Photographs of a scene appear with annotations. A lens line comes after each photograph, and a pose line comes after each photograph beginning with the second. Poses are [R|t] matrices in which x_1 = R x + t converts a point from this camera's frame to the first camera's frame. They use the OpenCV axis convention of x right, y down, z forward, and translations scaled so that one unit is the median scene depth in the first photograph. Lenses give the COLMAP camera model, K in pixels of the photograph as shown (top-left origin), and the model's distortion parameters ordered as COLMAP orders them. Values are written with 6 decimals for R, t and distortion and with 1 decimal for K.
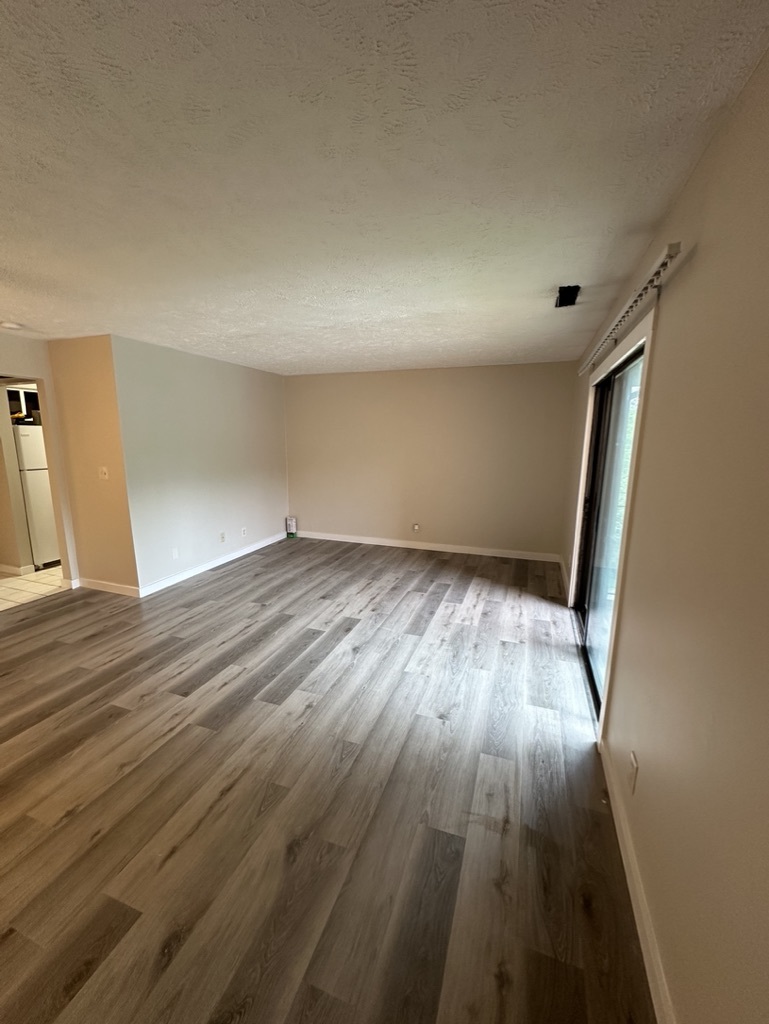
lens RADIAL K [[406.9, 0, 385.7], [0, 406.9, 511.8], [0, 0, 1]] dist [-0.003614, 0.000540]
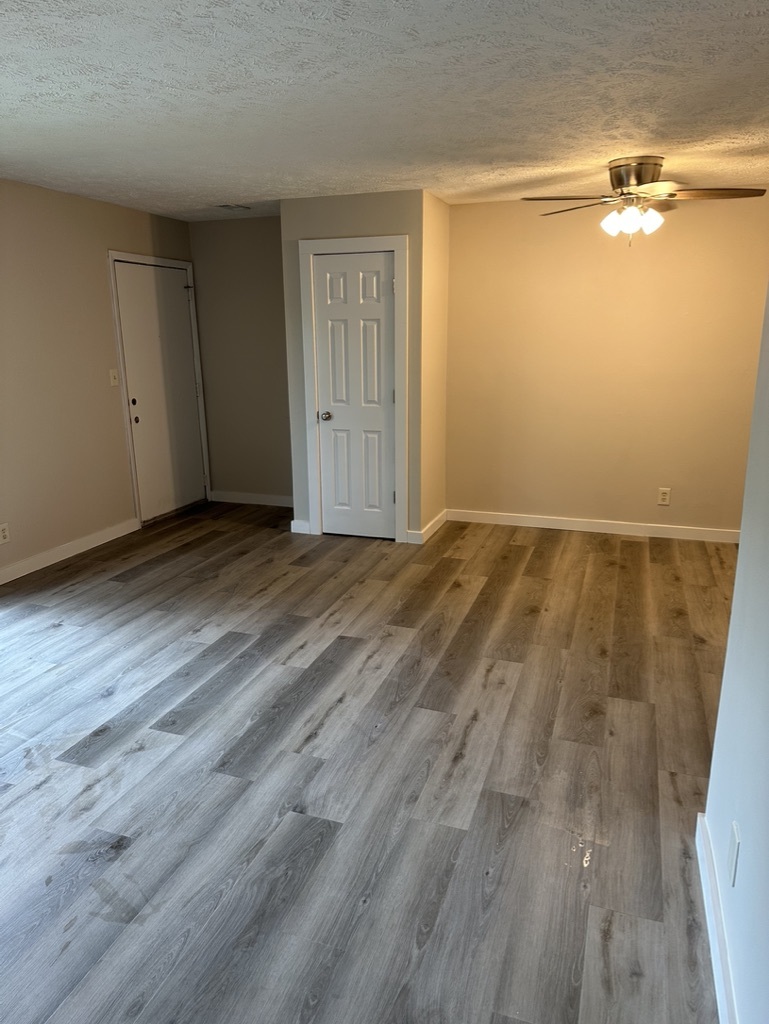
lens RADIAL K [[715.5, 0, 379.4], [0, 715.5, 507.4], [0, 0, 1]] dist [0.096745, -0.125721]
pose [[-0.999994, 0.001388, -0.003155, -0.414175], [-0.000019, 0.913044, 0.407862, -0.301155], [0.003447, 0.407859, -0.913038, 1.652510]]
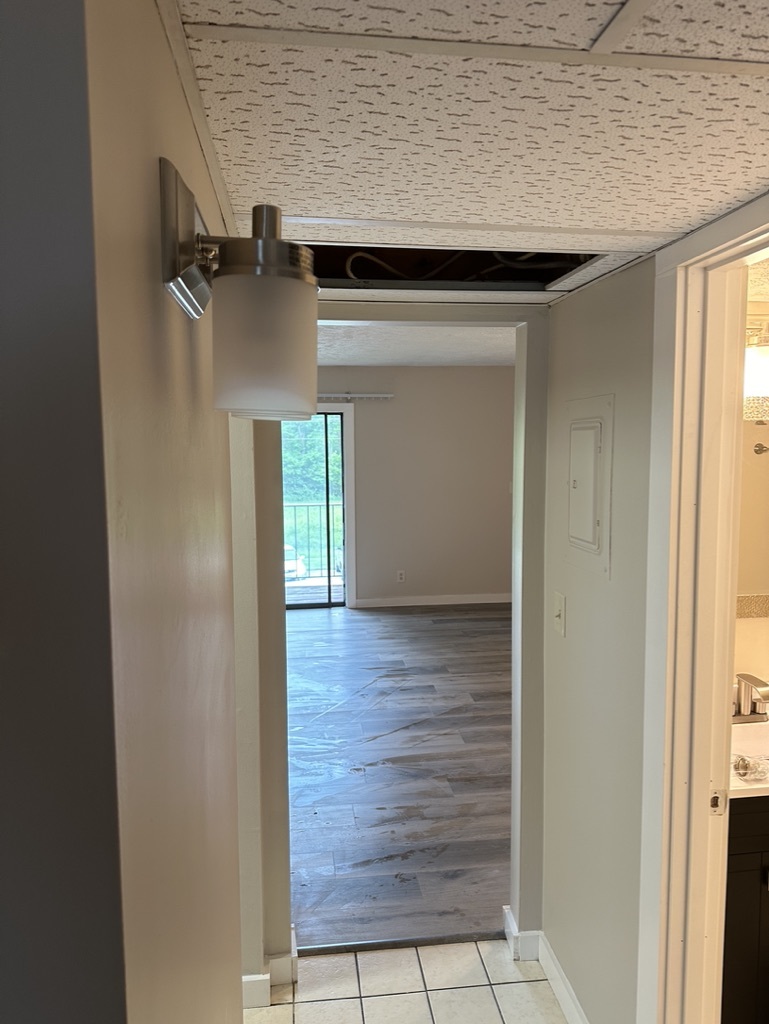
lens RADIAL K [[713.7, 0, 379.9], [0, 713.7, 512.0], [0, 0, 1]] dist [0.082636, -0.126259]
pose [[-0.448335, -0.093279, 0.888985, -1.586527], [0.165901, 0.968577, 0.185298, -0.306952], [-0.878335, 0.230560, -0.418772, 1.356030]]
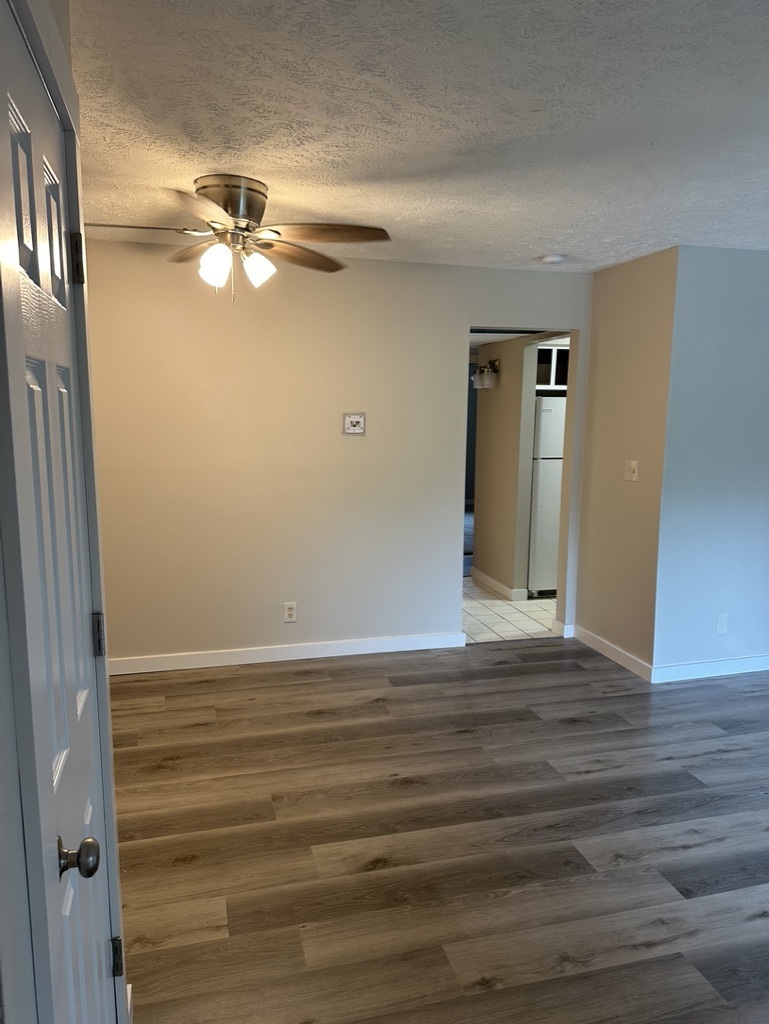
lens RADIAL K [[713.7, 0, 379.9], [0, 713.7, 512.0], [0, 0, 1]] dist [0.082636, -0.126259]
pose [[0.573093, 0.116588, -0.811154, -0.007677], [-0.151575, 0.987830, 0.034891, -0.013398], [0.805350, 0.102955, 0.583790, 0.049001]]
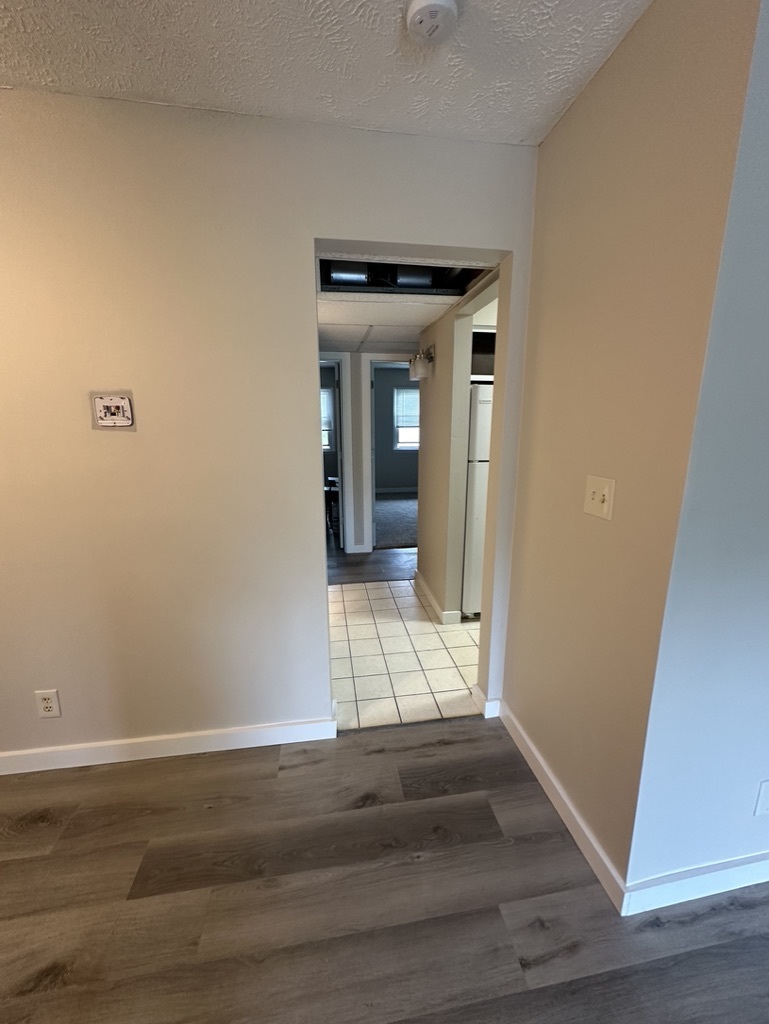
lens RADIAL K [[411.4, 0, 386.5], [0, 411.4, 512.3], [0, 0, 1]] dist [0.000423, 0.000299]
pose [[0.483833, 0.184130, -0.855571, -0.562368], [-0.154132, 0.980263, 0.123802, -0.111471], [0.861481, 0.071972, 0.502664, 0.784894]]
